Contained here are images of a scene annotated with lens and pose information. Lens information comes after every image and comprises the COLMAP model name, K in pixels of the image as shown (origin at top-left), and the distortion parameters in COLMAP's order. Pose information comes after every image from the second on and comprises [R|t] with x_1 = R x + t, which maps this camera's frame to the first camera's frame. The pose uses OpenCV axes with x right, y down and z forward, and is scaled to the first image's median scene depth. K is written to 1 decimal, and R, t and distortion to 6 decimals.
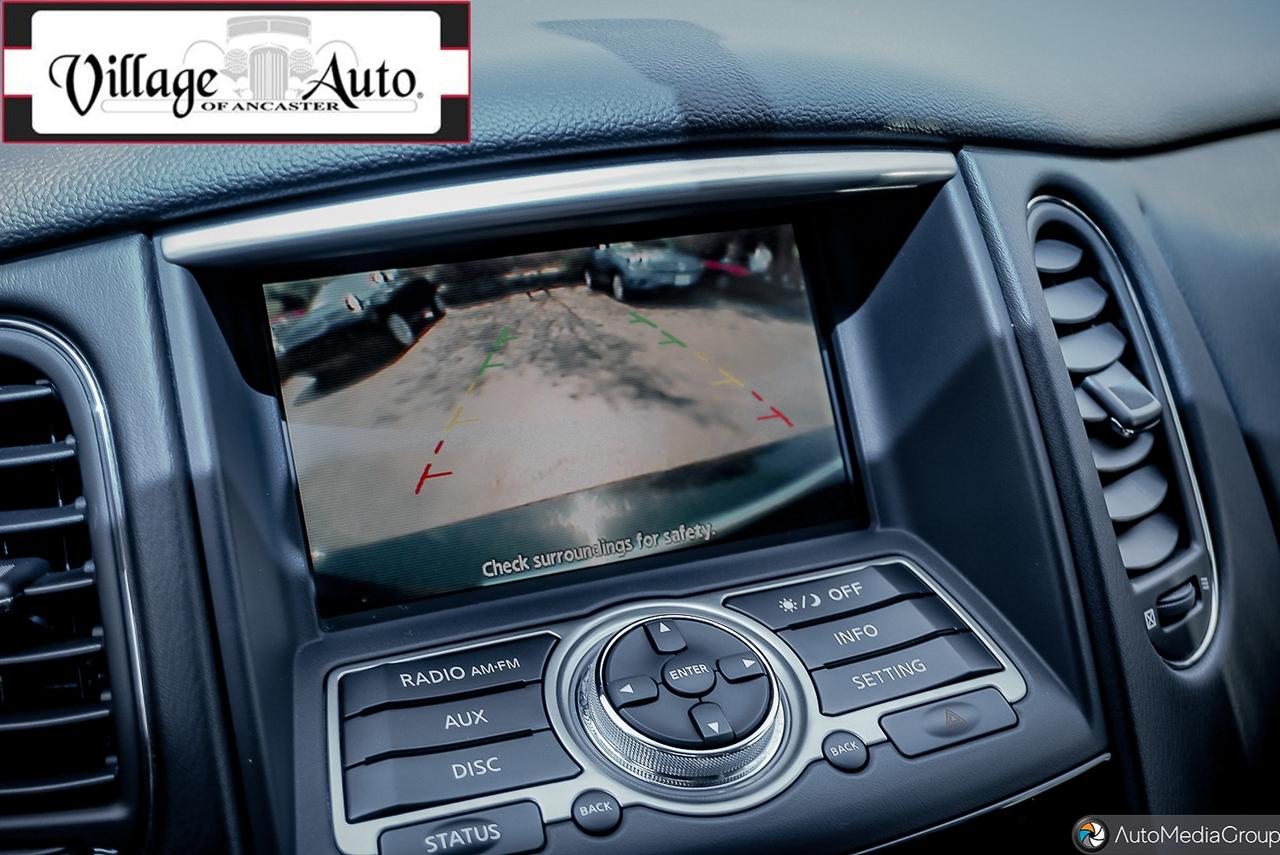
lens RADIAL K [[1781.8, 0, 639.2], [0, 1781.8, 427.7], [0, 0, 1]] dist [0.020175, 0.000000]
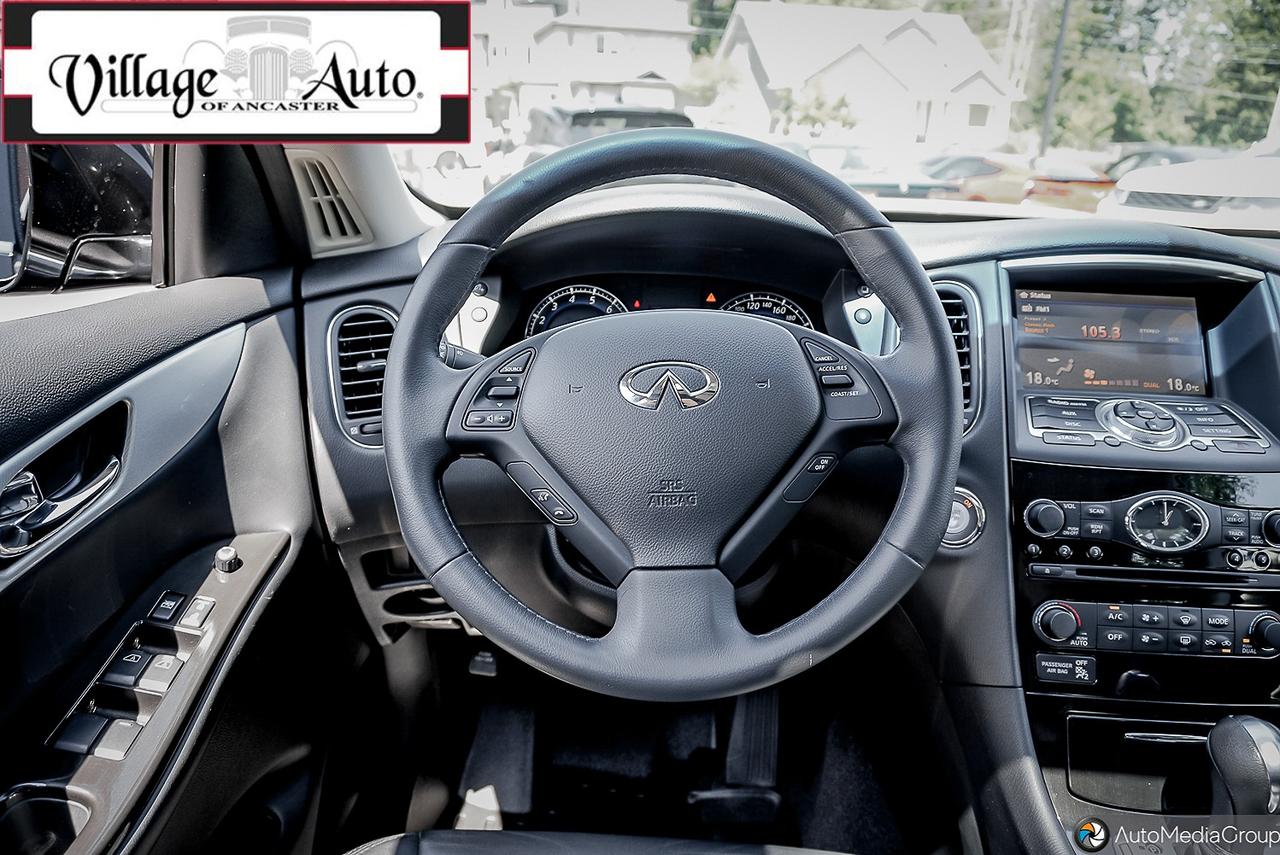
lens RADIAL K [[866.7, 0, 635.9], [0, 866.7, 427.6], [0, 0, 1]] dist [-0.041692, 0.026463]
pose [[0.898648, 0.149166, -0.412531, -0.153624], [-0.194776, 0.978307, -0.070550, 0.443582], [0.393058, 0.143750, 0.908208, -0.732568]]
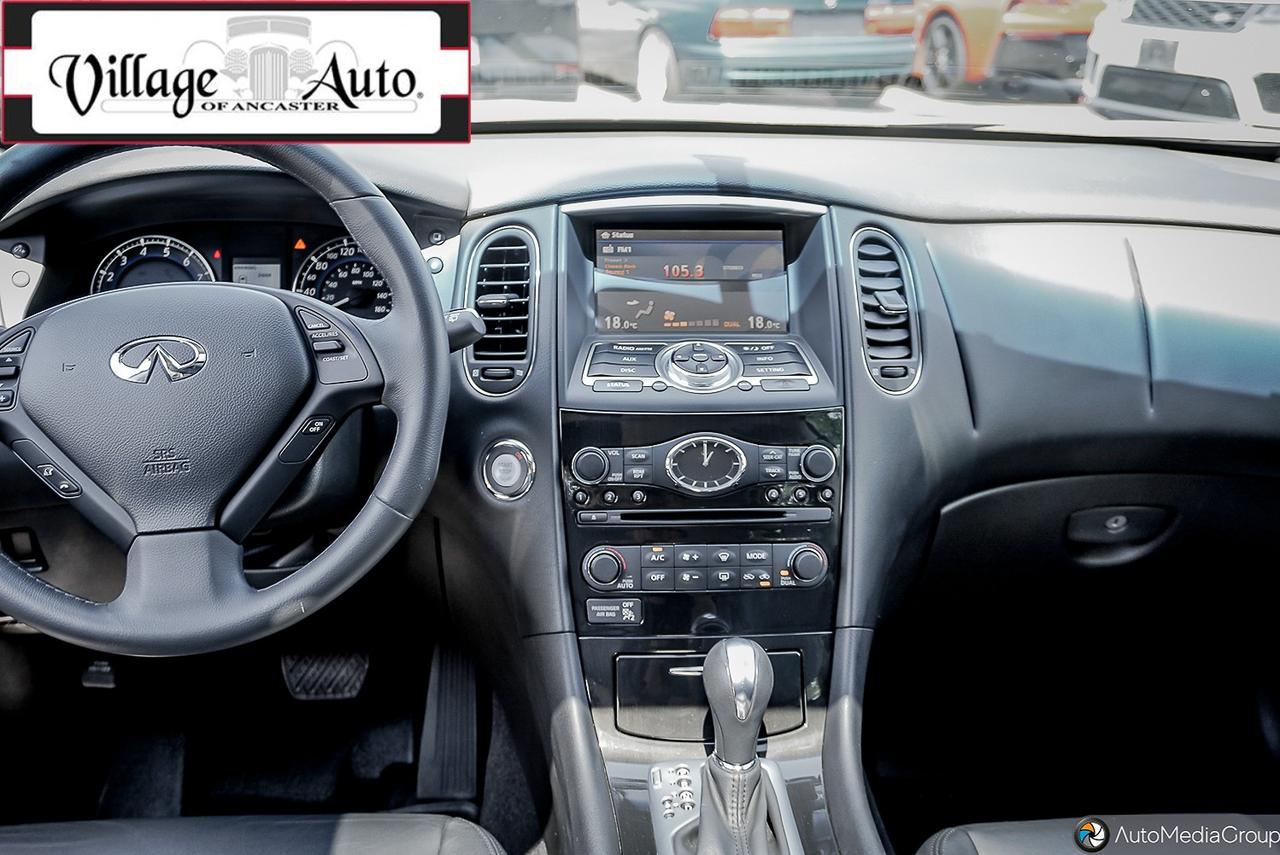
lens RADIAL K [[1329.2, 0, 634.3], [0, 1329.2, 430.1], [0, 0, 1]] dist [-0.004073, 0.000000]
pose [[0.942684, 0.120347, -0.311229, 0.664220], [-0.138512, 0.989675, -0.036847, 0.368896], [0.303582, 0.077844, 0.949620, -1.262045]]
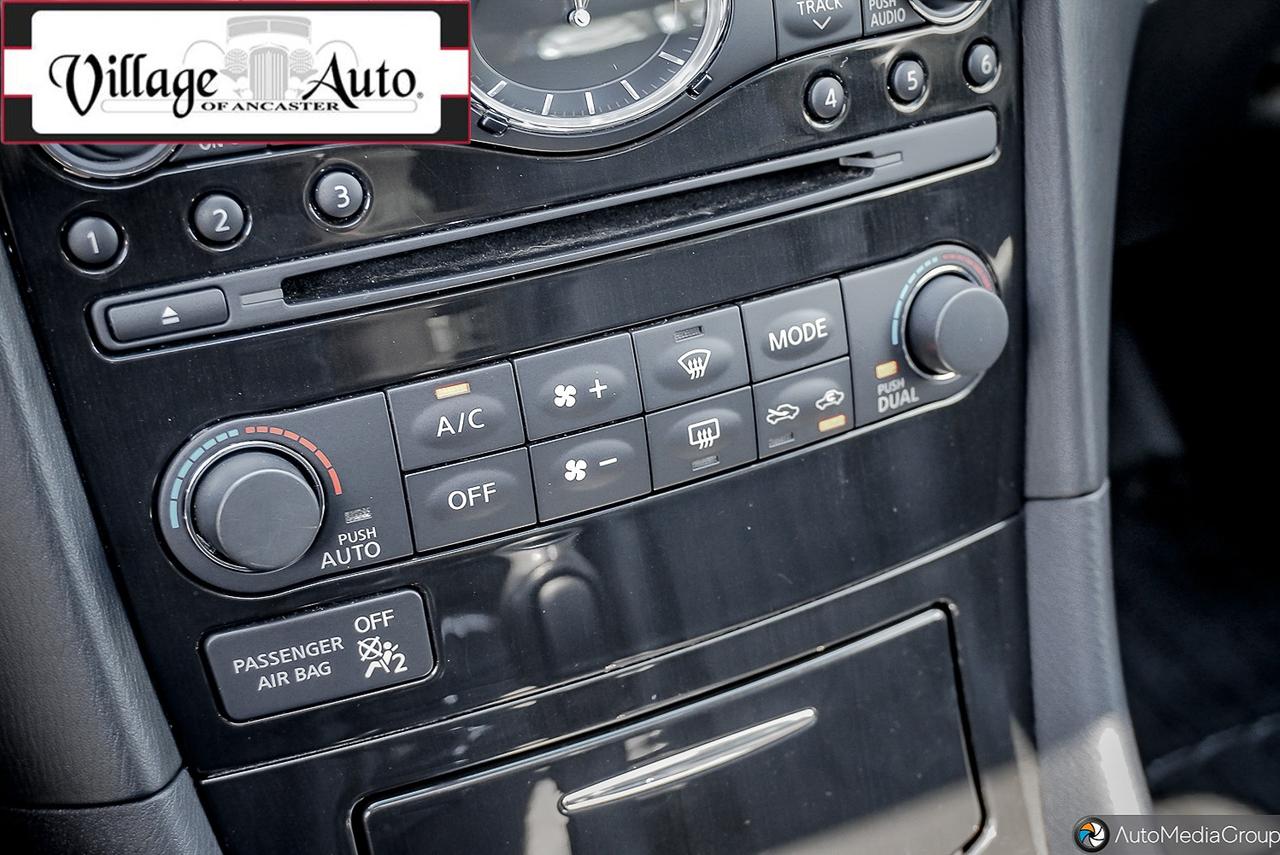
lens RADIAL K [[1781.8, 0, 644.0], [0, 1781.8, 425.9], [0, 0, 1]] dist [0.020175, 0.000000]
pose [[0.997312, -0.017664, 0.071117, 0.046889], [0.001569, 0.975435, 0.220281, 0.328014], [-0.073261, -0.219577, 0.972840, 0.168381]]
